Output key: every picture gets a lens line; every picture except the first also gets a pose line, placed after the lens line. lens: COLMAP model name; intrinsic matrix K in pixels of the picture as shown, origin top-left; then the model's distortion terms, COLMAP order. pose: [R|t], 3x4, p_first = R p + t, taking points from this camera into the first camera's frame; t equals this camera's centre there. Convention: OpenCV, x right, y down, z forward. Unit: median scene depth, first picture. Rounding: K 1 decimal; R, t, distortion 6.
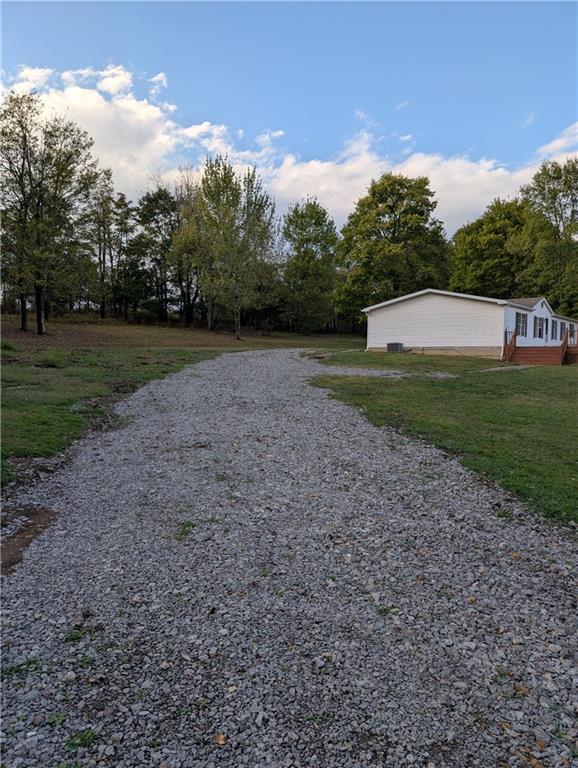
lens RADIAL K [[548.0, 0, 285.2], [0, 548.0, 386.3], [0, 0, 1]] dist [0.030947, -0.032899]
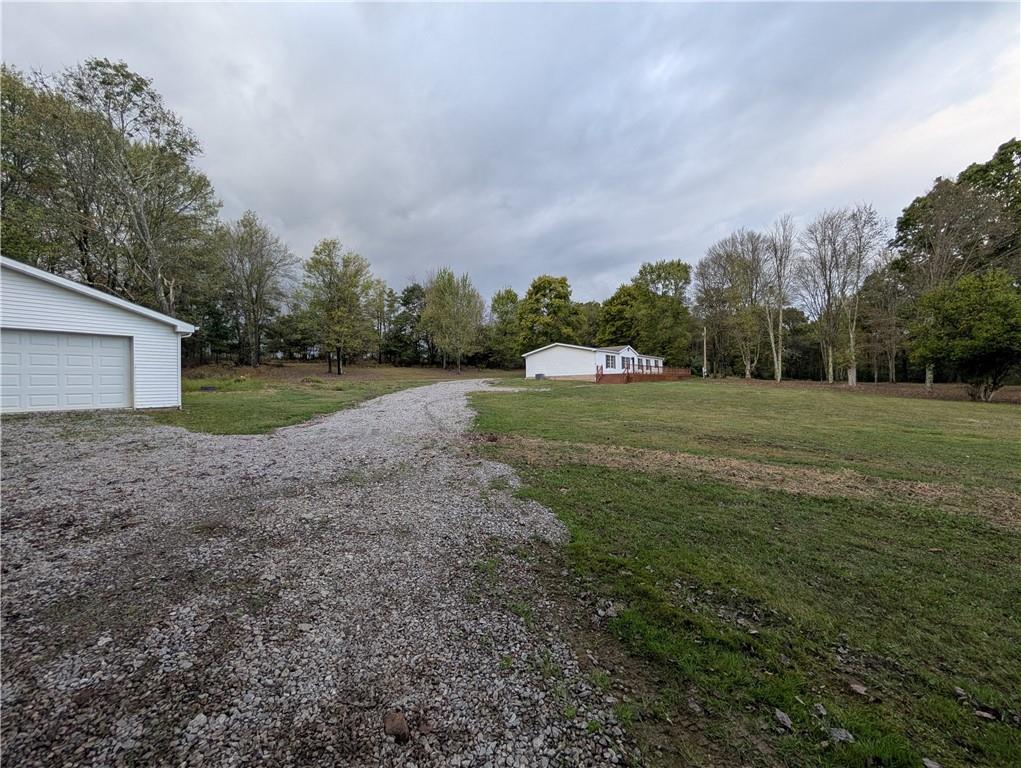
lens RADIAL K [[386.2, 0, 511.1], [0, 386.2, 382.7], [0, 0, 1]] dist [0.001176, 0.000069]
pose [[0.999539, -0.025596, -0.016327, 0.084266], [0.024511, 0.997679, -0.063527, 0.016275], [0.017916, 0.063097, 0.997847, -0.148297]]
